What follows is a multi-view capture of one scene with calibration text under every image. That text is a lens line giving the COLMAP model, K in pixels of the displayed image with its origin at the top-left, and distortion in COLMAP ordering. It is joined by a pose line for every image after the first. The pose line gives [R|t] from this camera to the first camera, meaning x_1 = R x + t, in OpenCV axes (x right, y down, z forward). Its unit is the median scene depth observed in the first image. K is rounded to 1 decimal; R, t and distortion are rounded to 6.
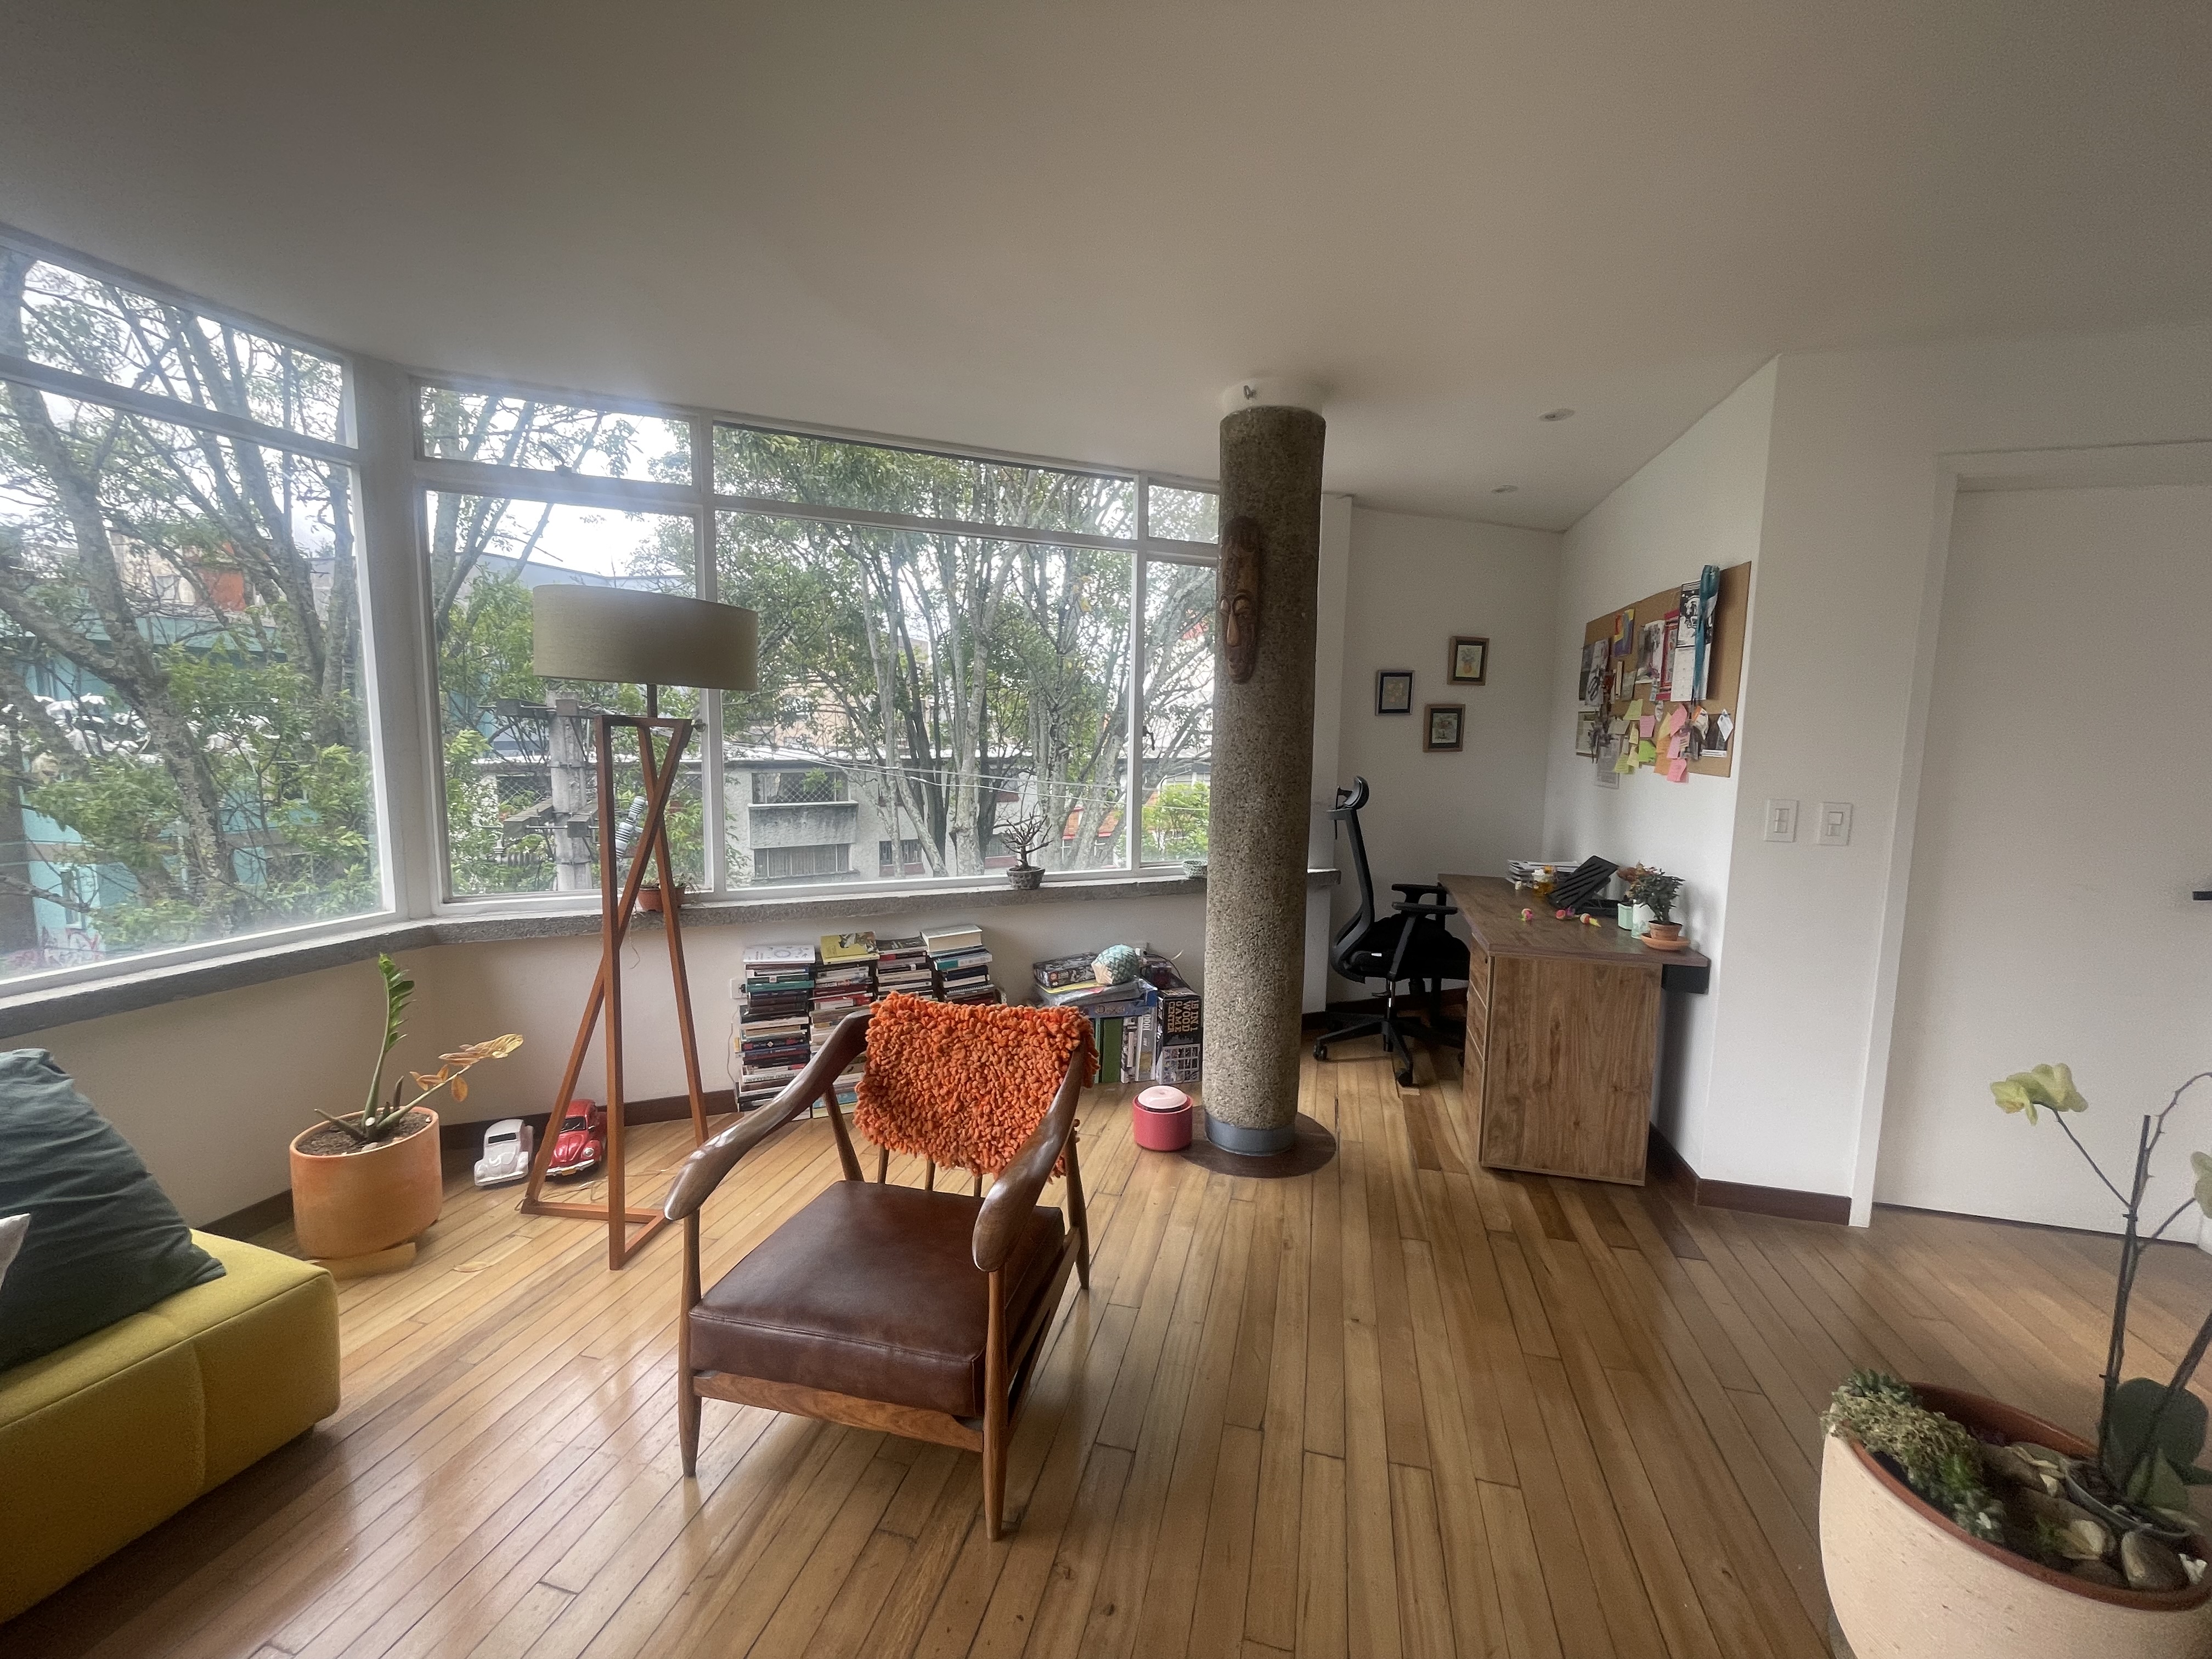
lens RADIAL K [[902.4, 0, 1106.0], [0, 902.4, 829.5], [0, 0, 1]] dist [-0.002811, -0.000141]
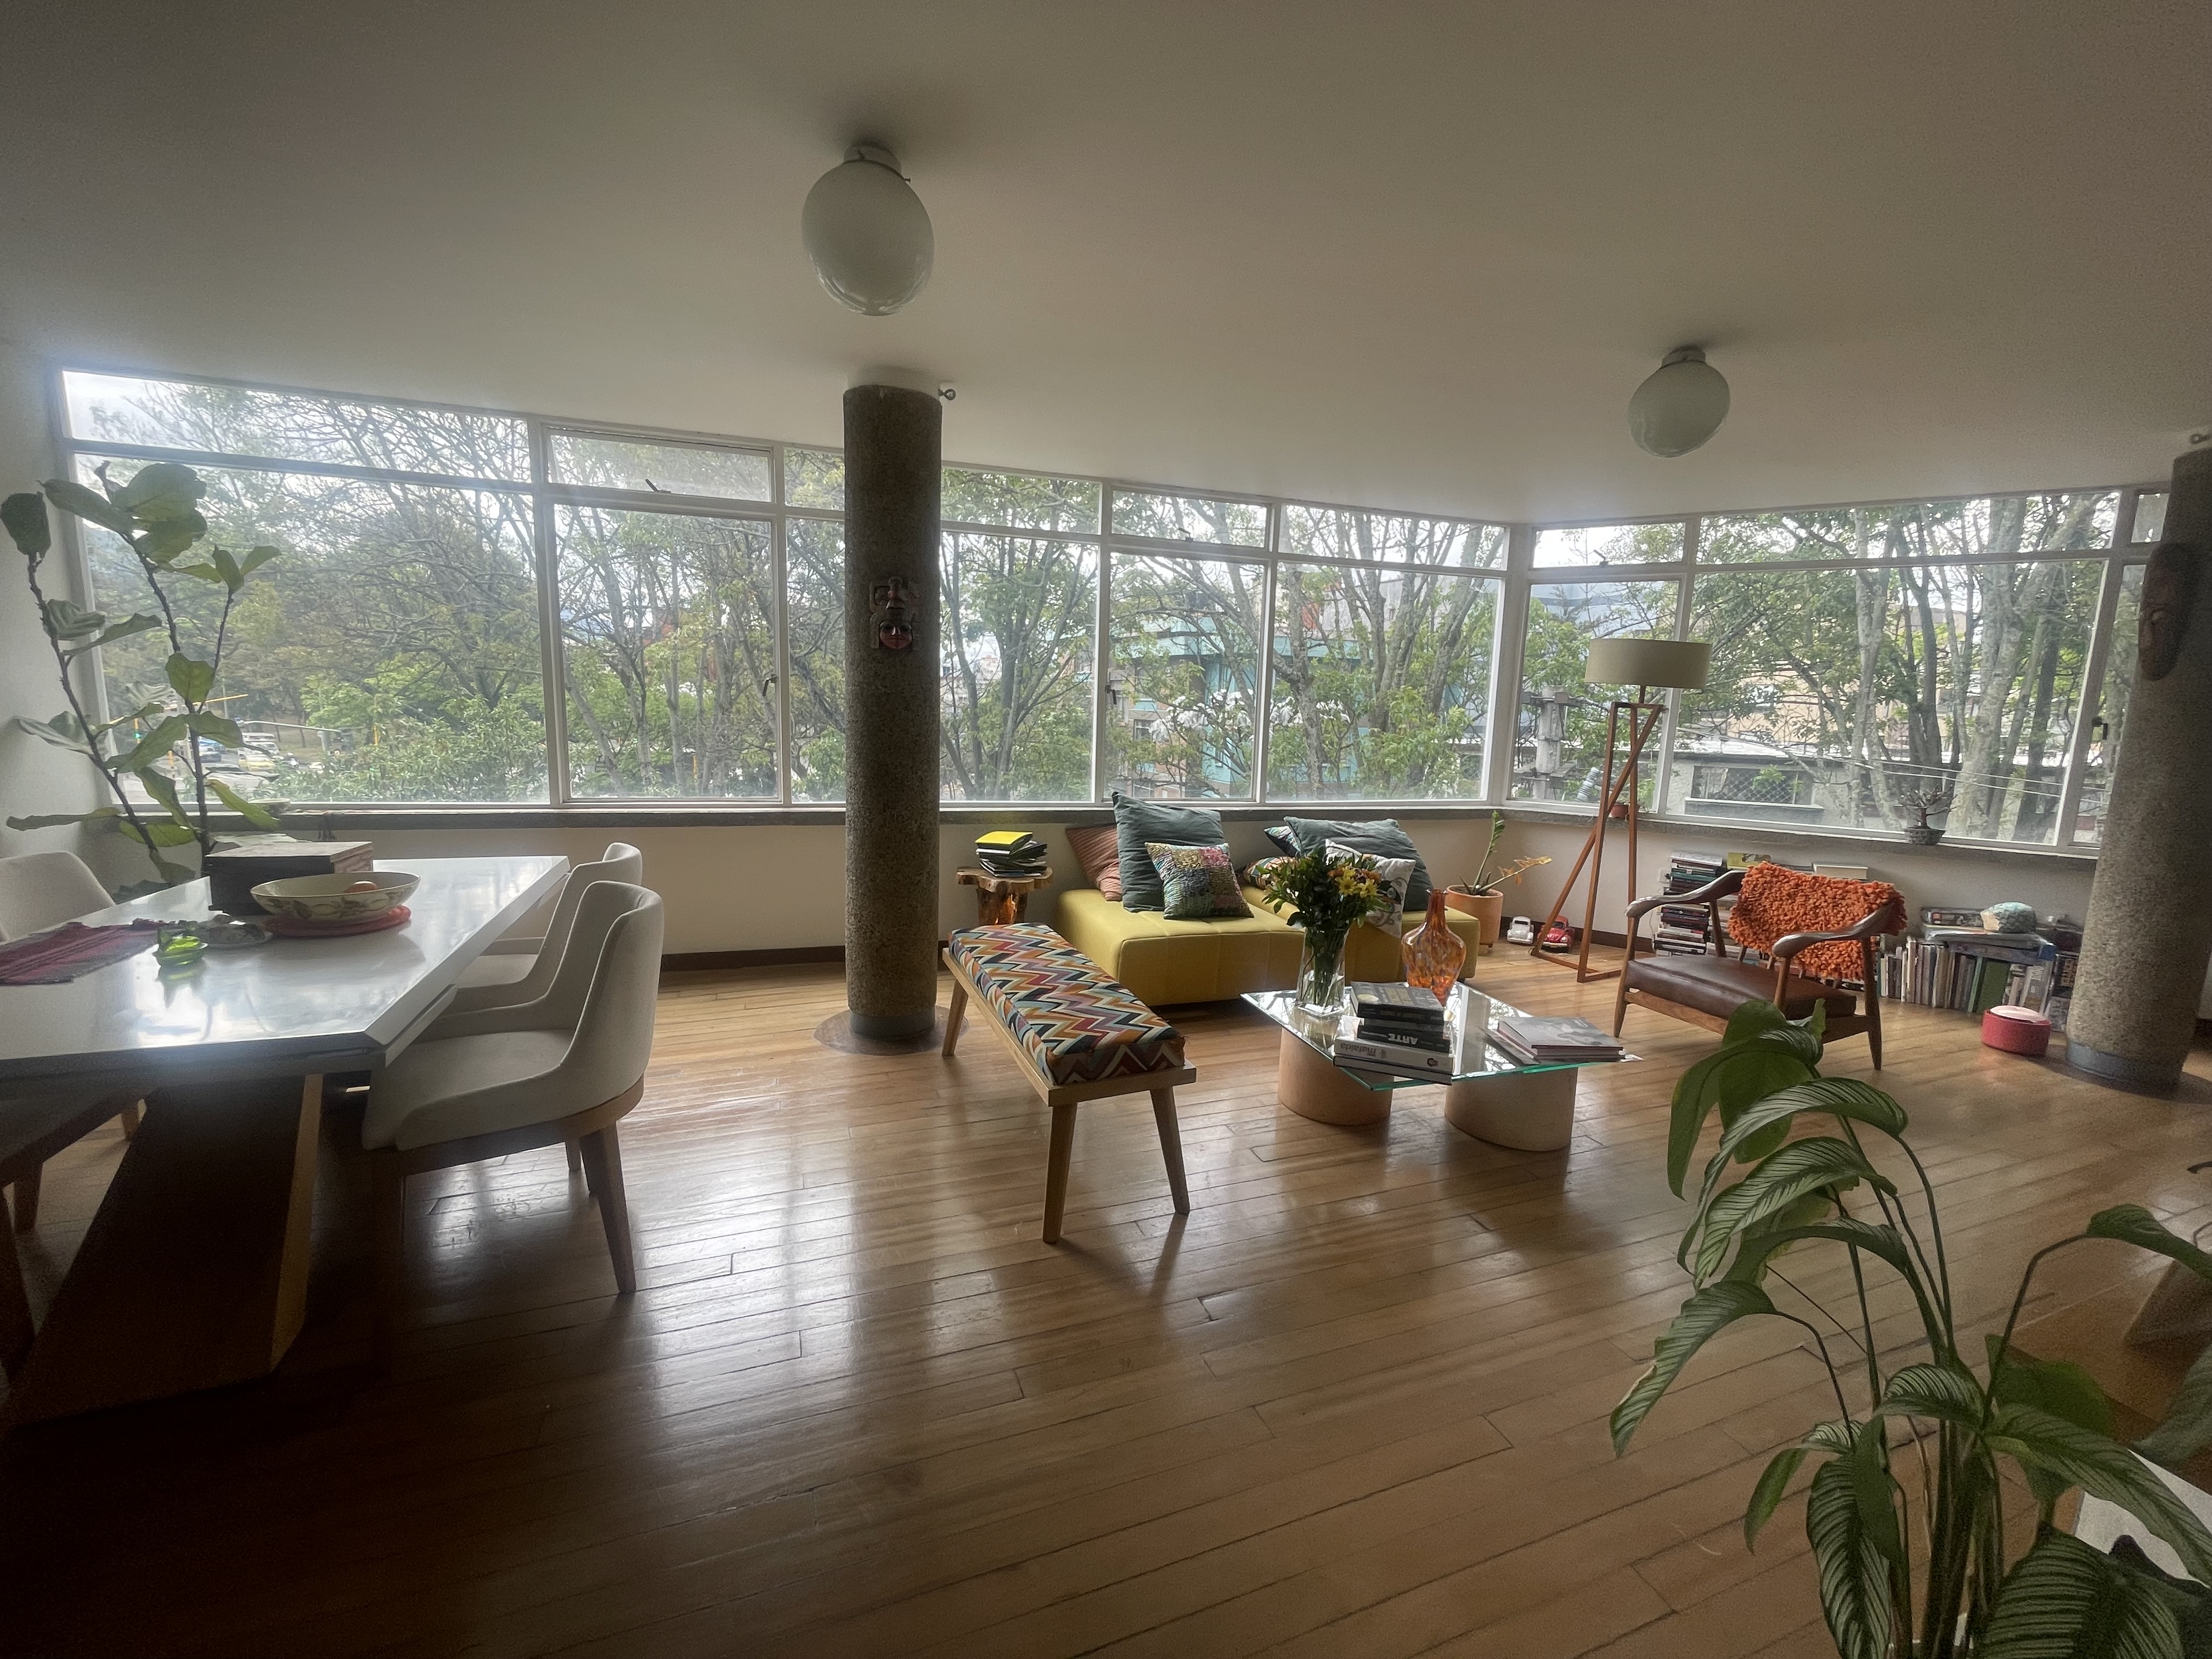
lens RADIAL K [[902.4, 0, 1106.0], [0, 902.4, 829.5], [0, 0, 1]] dist [-0.002811, -0.000141]
pose [[0.578649, 0.121030, -0.806547, 0.298830], [-0.112211, 0.991337, 0.068255, 0.099615], [0.807821, 0.051007, 0.587217, -0.741683]]
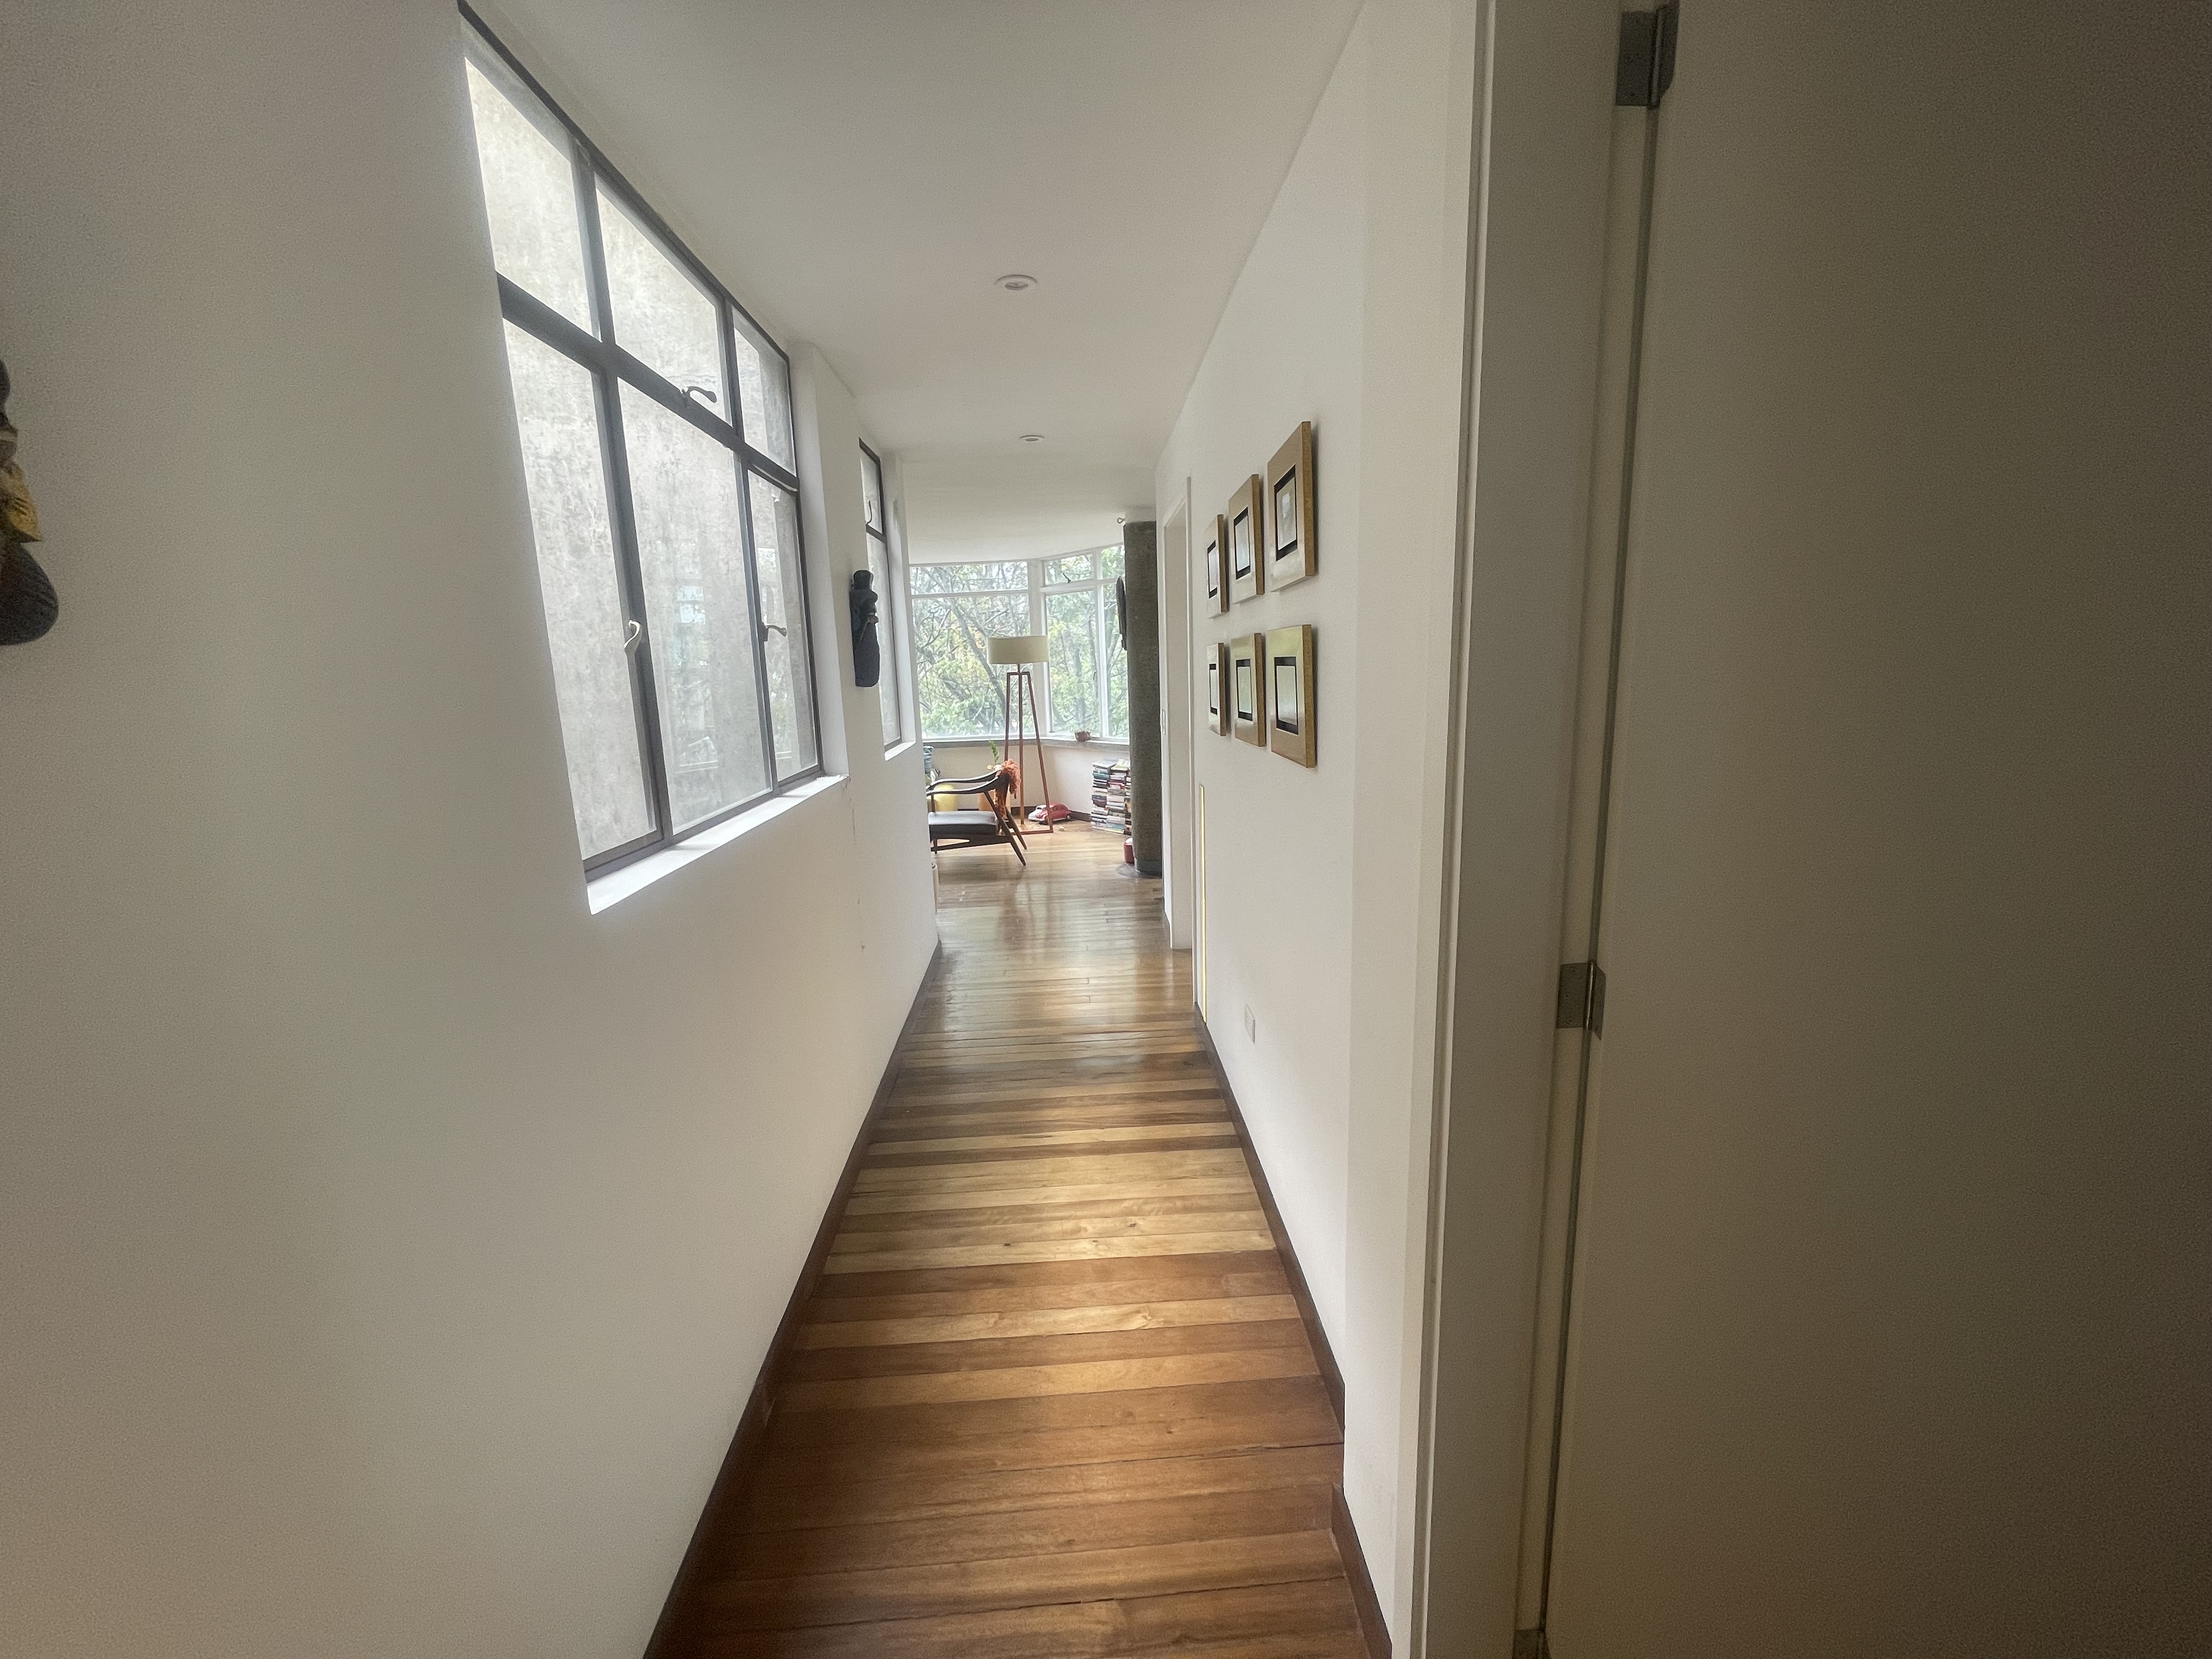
lens RADIAL K [[902.4, 0, 1106.0], [0, 902.4, 829.5], [0, 0, 1]] dist [-0.002811, -0.000141]
pose [[0.293841, 0.158573, -0.942609, 1.960767], [-0.066316, 0.987149, 0.145393, -0.044237], [0.953551, 0.019788, 0.300581, 0.242087]]
